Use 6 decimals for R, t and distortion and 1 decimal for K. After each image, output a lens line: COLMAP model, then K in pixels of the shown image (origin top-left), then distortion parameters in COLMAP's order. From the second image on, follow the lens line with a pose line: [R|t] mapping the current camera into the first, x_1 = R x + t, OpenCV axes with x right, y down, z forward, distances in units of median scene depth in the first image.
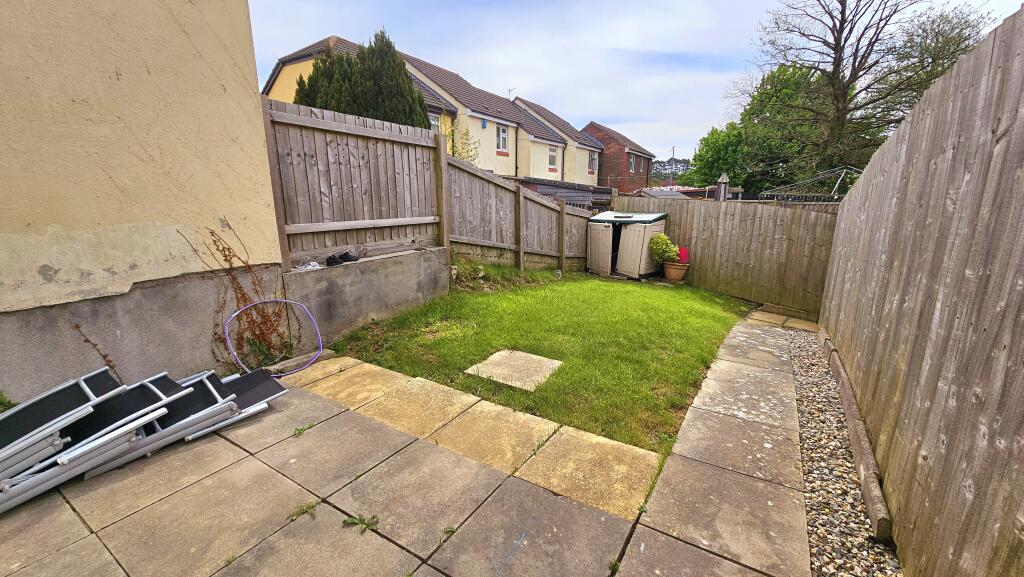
lens RADIAL K [[412.5, 0, 510.8], [0, 412.5, 286.9], [0, 0, 1]] dist [0.001487, 0.000561]
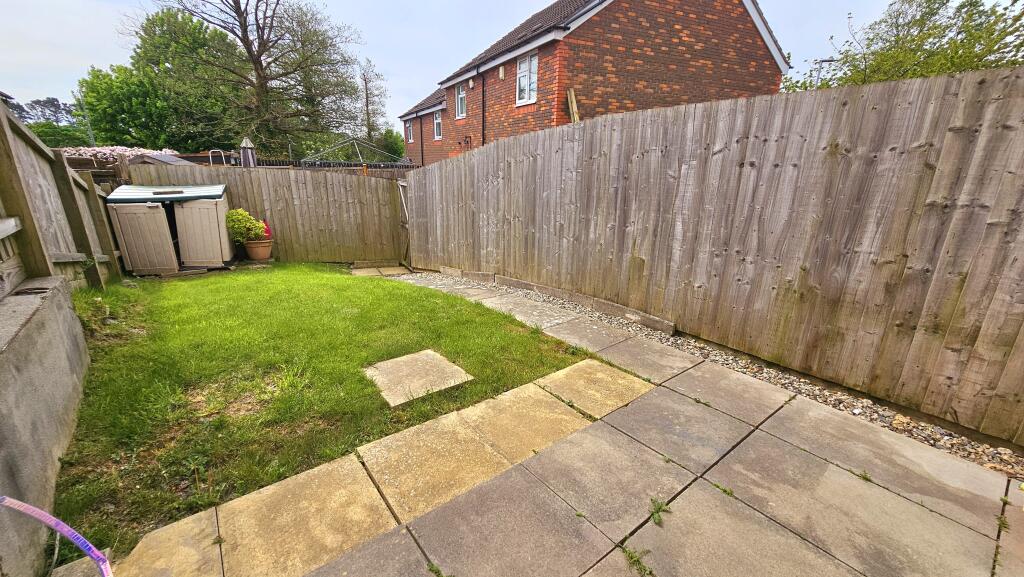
lens RADIAL K [[412.5, 0, 507.7], [0, 412.5, 290.0], [0, 0, 1]] dist [0.001487, 0.000561]
pose [[0.359426, -0.277885, 0.890839, -0.471206], [0.195025, 0.955921, 0.219499, -0.094565], [-0.912567, 0.094842, 0.397777, 0.331376]]
